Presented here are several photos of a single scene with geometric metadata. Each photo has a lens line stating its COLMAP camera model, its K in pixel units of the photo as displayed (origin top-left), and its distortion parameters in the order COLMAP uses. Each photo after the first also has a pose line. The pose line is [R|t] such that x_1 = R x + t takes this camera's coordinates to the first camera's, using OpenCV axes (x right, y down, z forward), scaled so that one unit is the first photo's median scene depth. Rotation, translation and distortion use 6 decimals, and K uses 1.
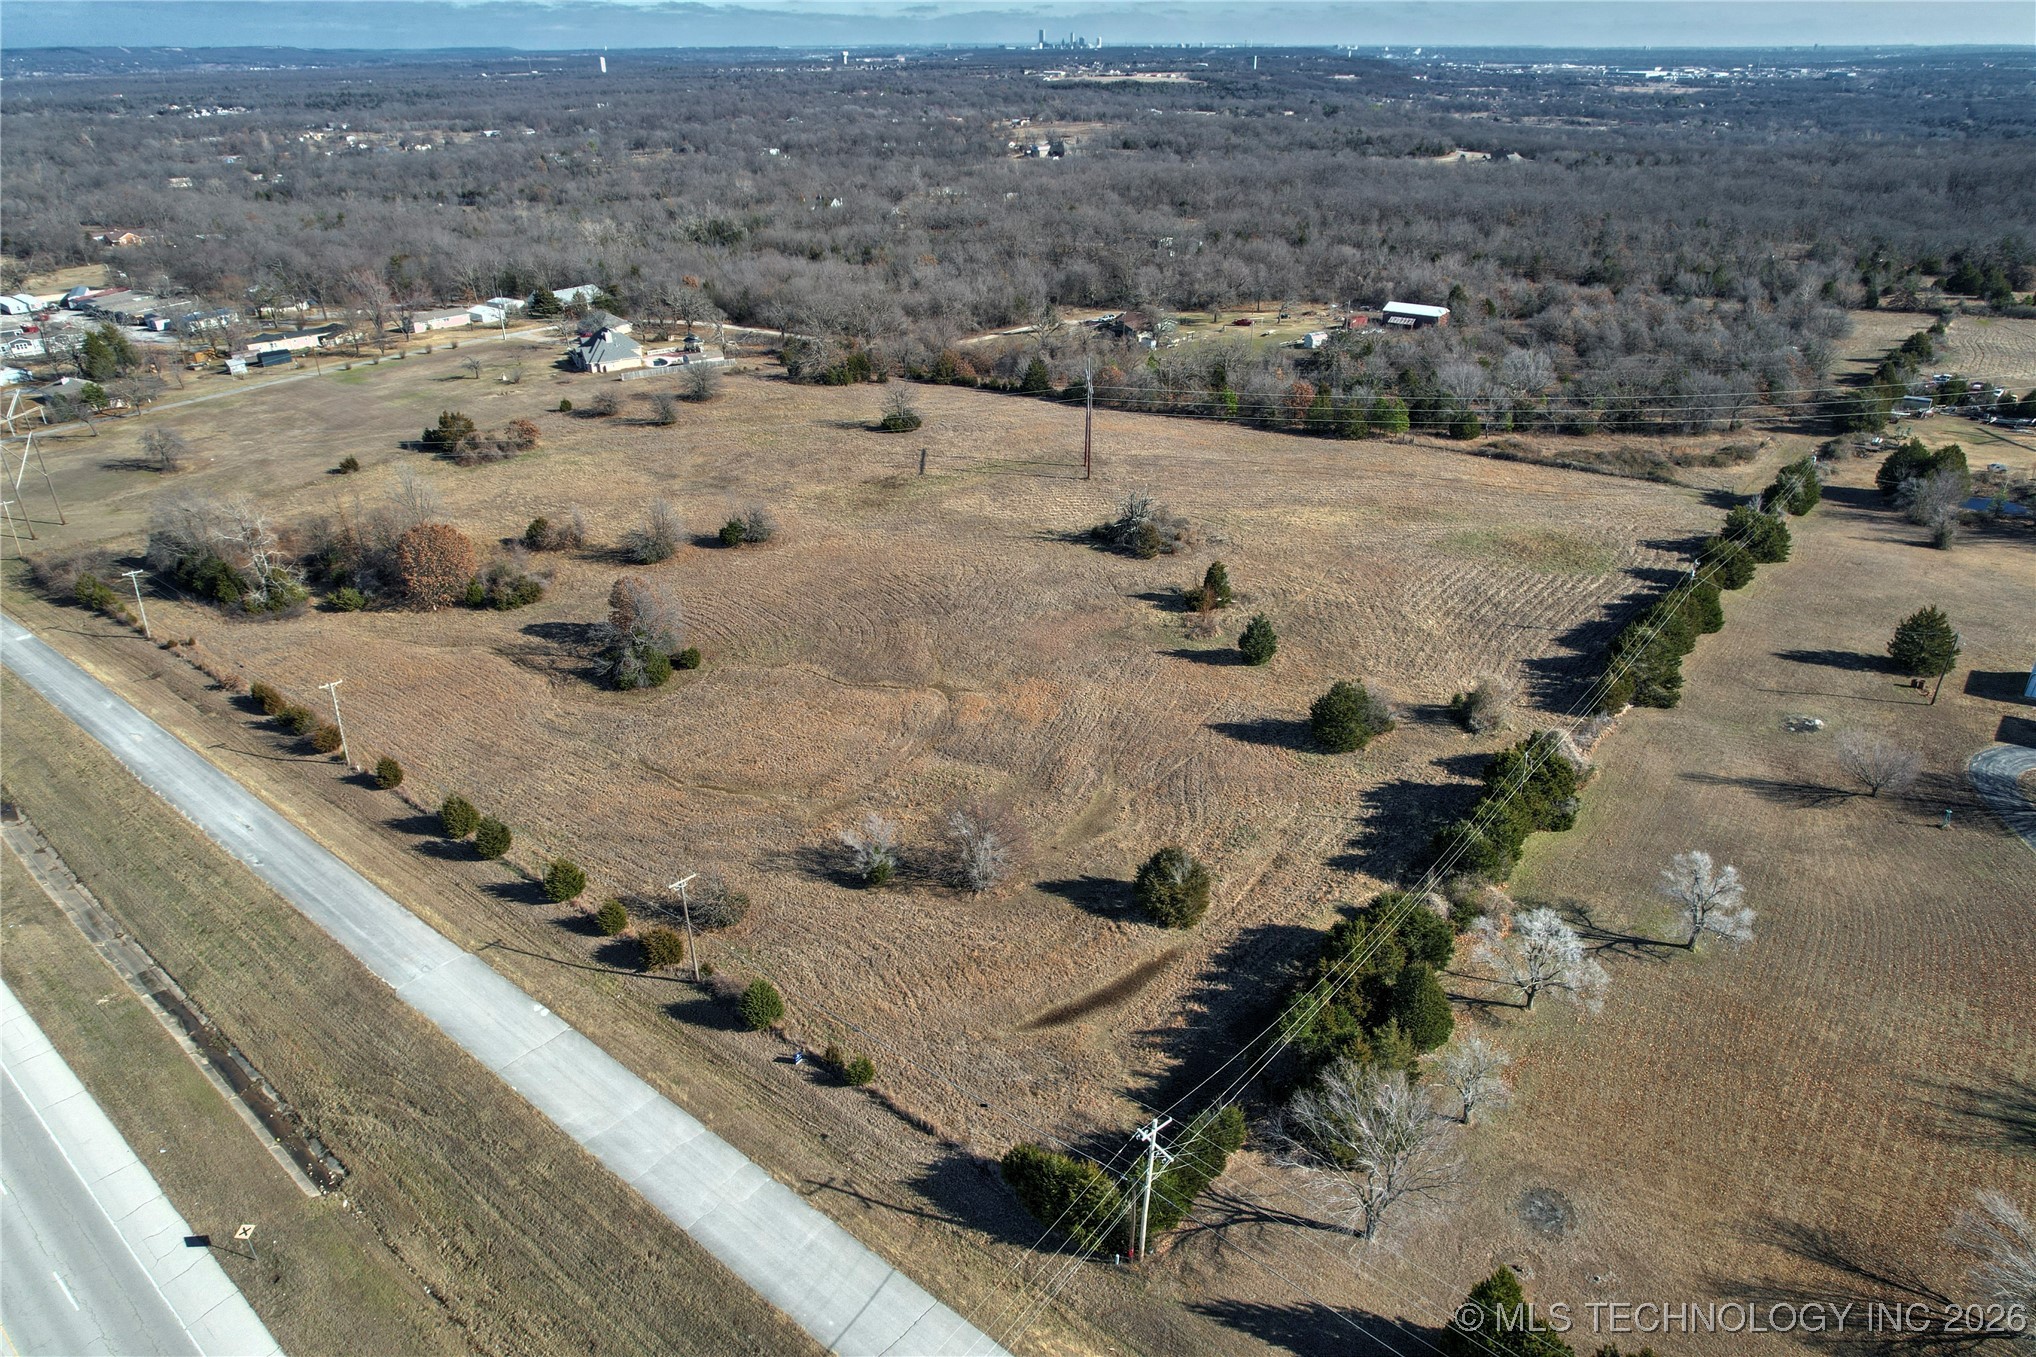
lens RADIAL K [[1304.4, 0, 1018.0], [0, 1304.4, 678.5], [0, 0, 1]] dist [-0.076254, 0.066105]
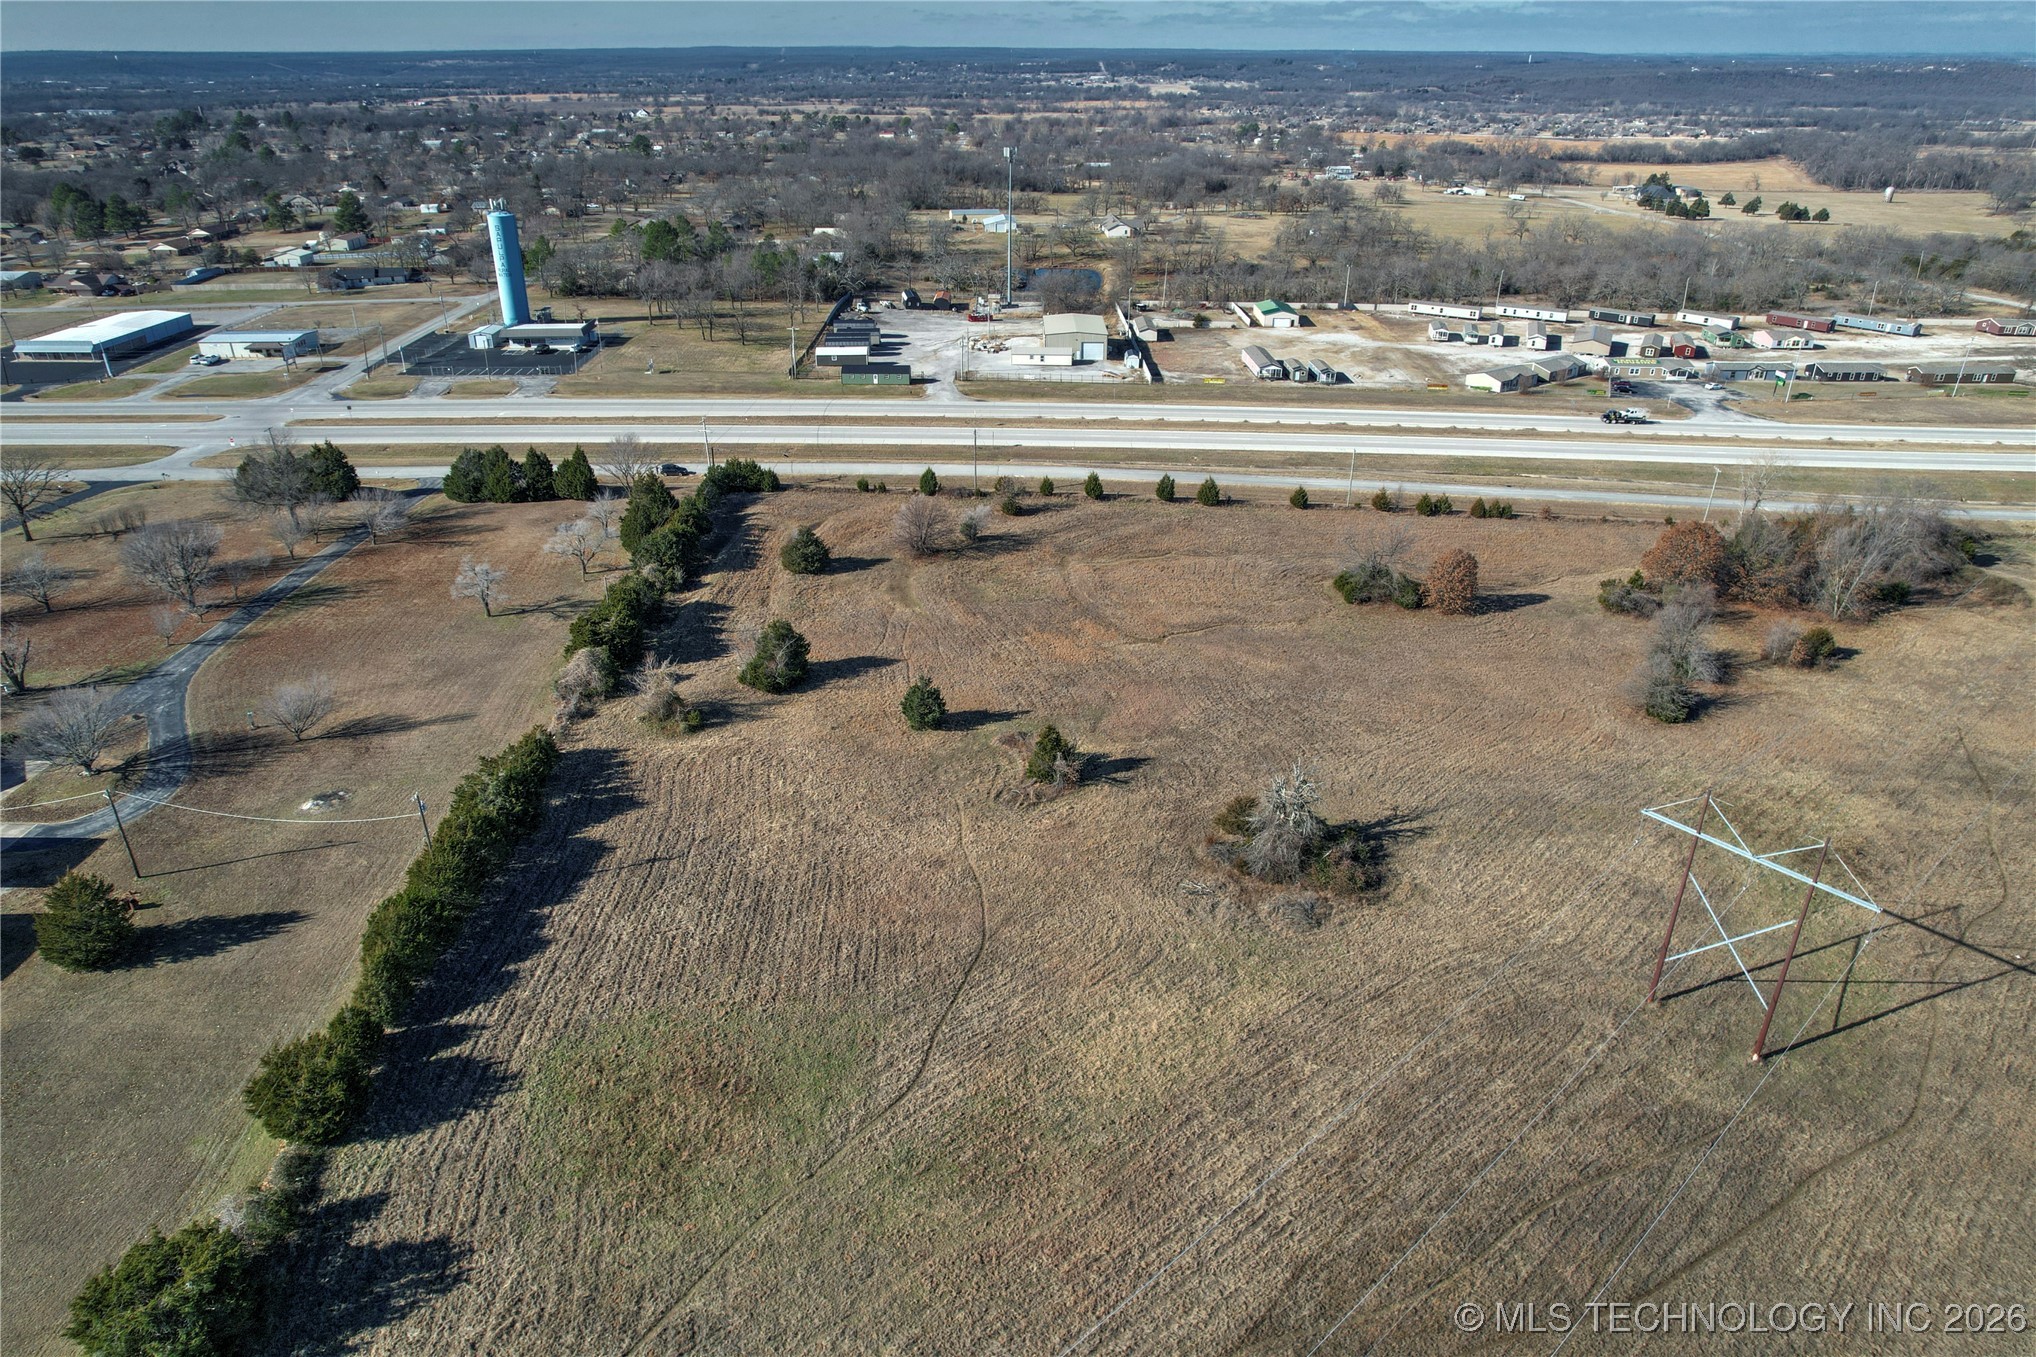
lens RADIAL K [[1304.4, 0, 1018.0], [0, 1304.4, 678.5], [0, 0, 1]] dist [-0.076254, 0.066105]
pose [[-0.760158, 0.289415, -0.581721, 0.650055], [-0.289853, 0.650237, 0.702266, -0.687740], [0.581502, 0.702447, -0.410395, 1.387889]]
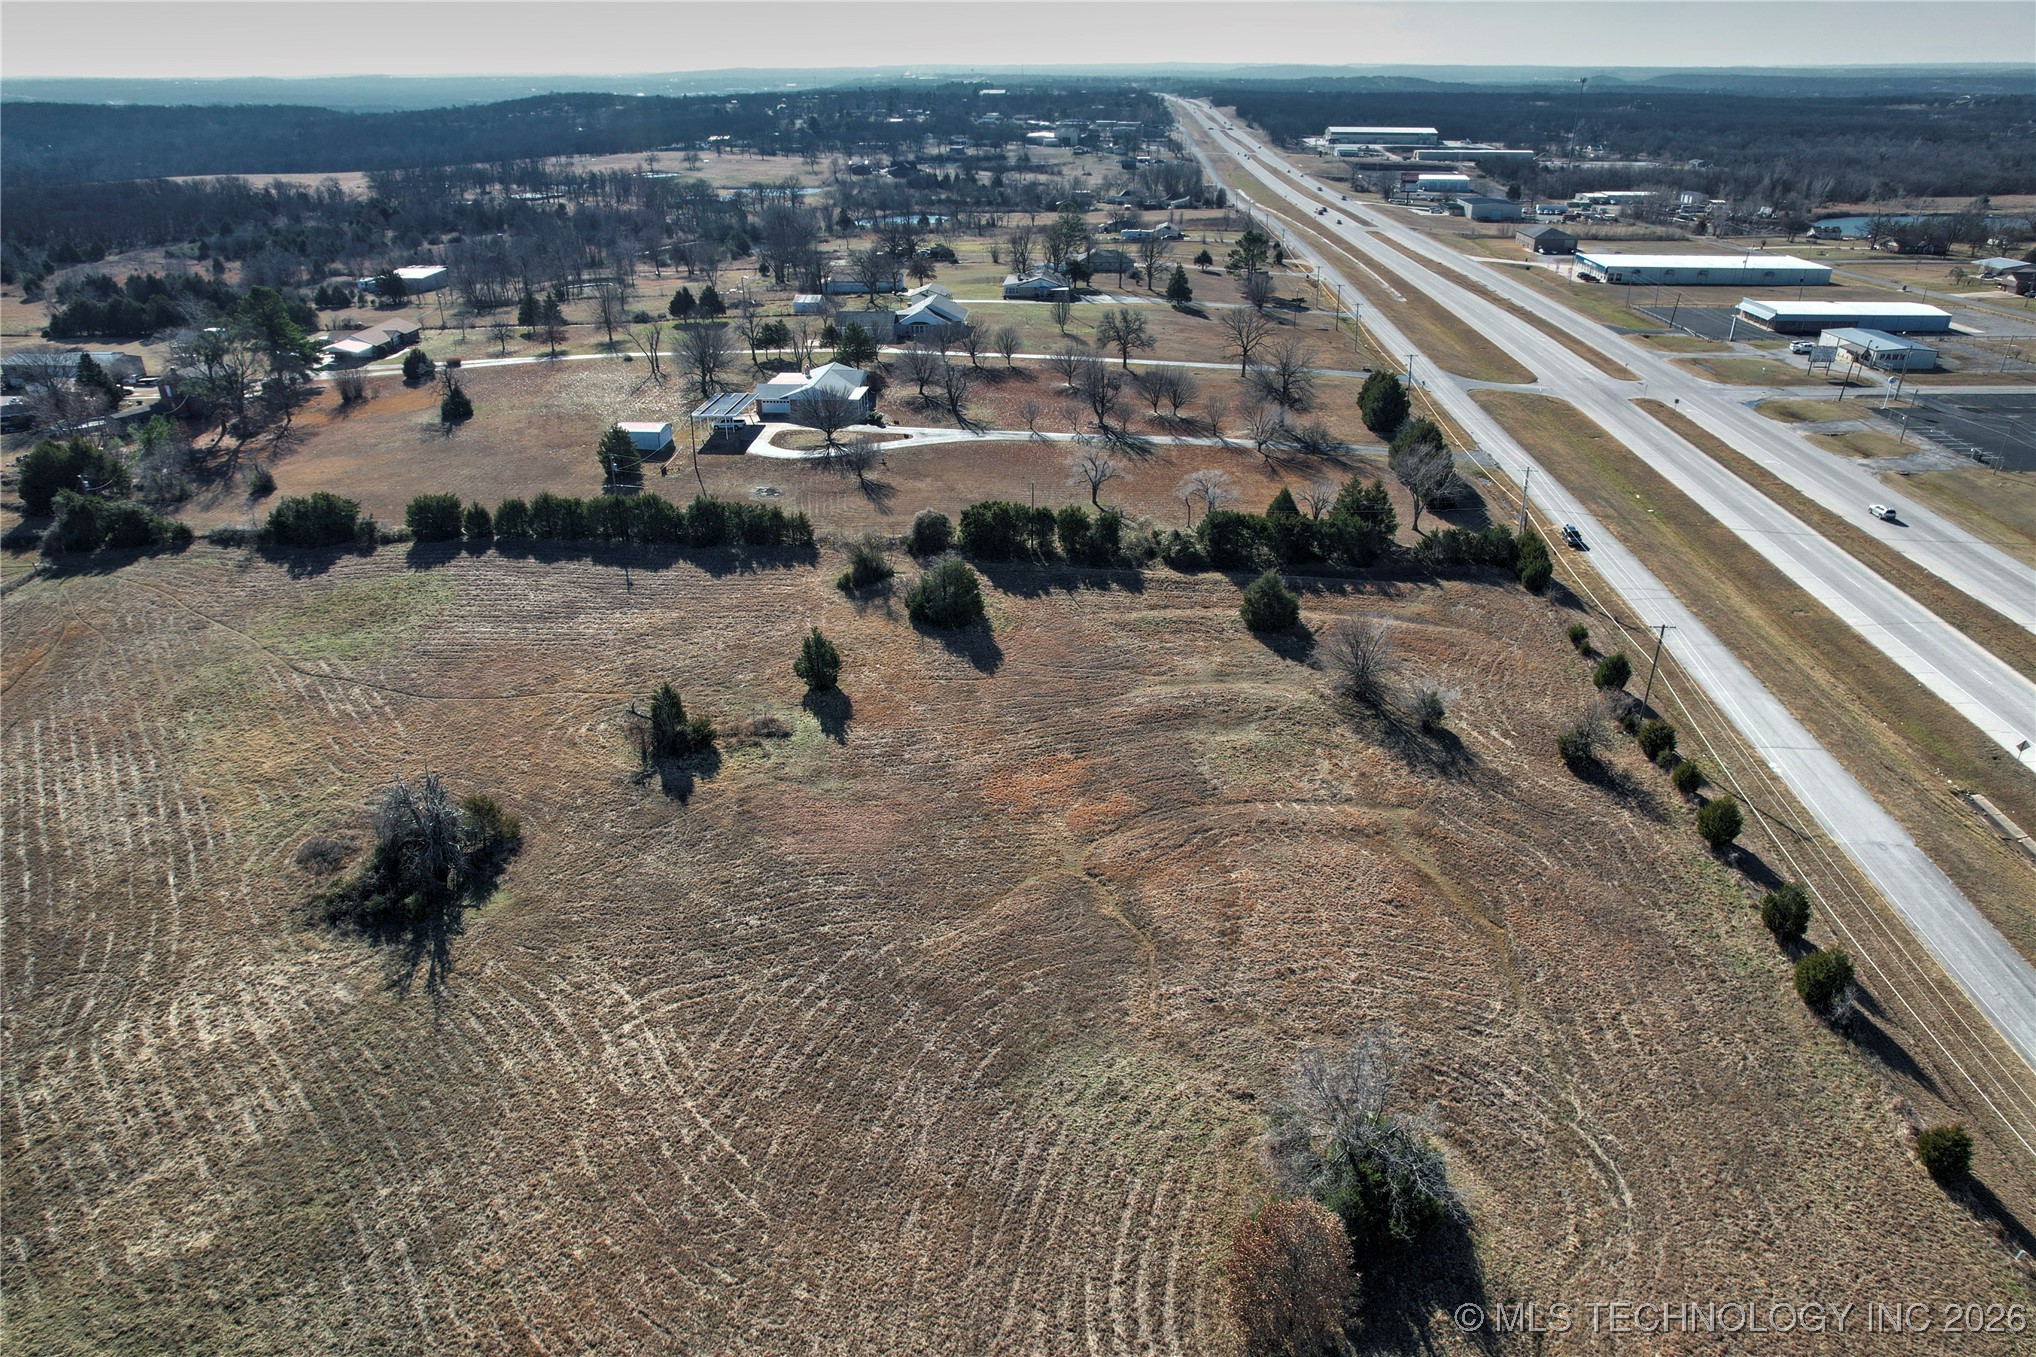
lens RADIAL K [[1304.4, 0, 1018.0], [0, 1304.4, 678.5], [0, 0, 1]] dist [-0.076254, 0.066105]
pose [[-0.589509, -0.341472, 0.732036, -0.509966], [0.368499, 0.692766, 0.619906, -0.493531], [-0.718810, 0.635194, -0.282560, 1.149689]]
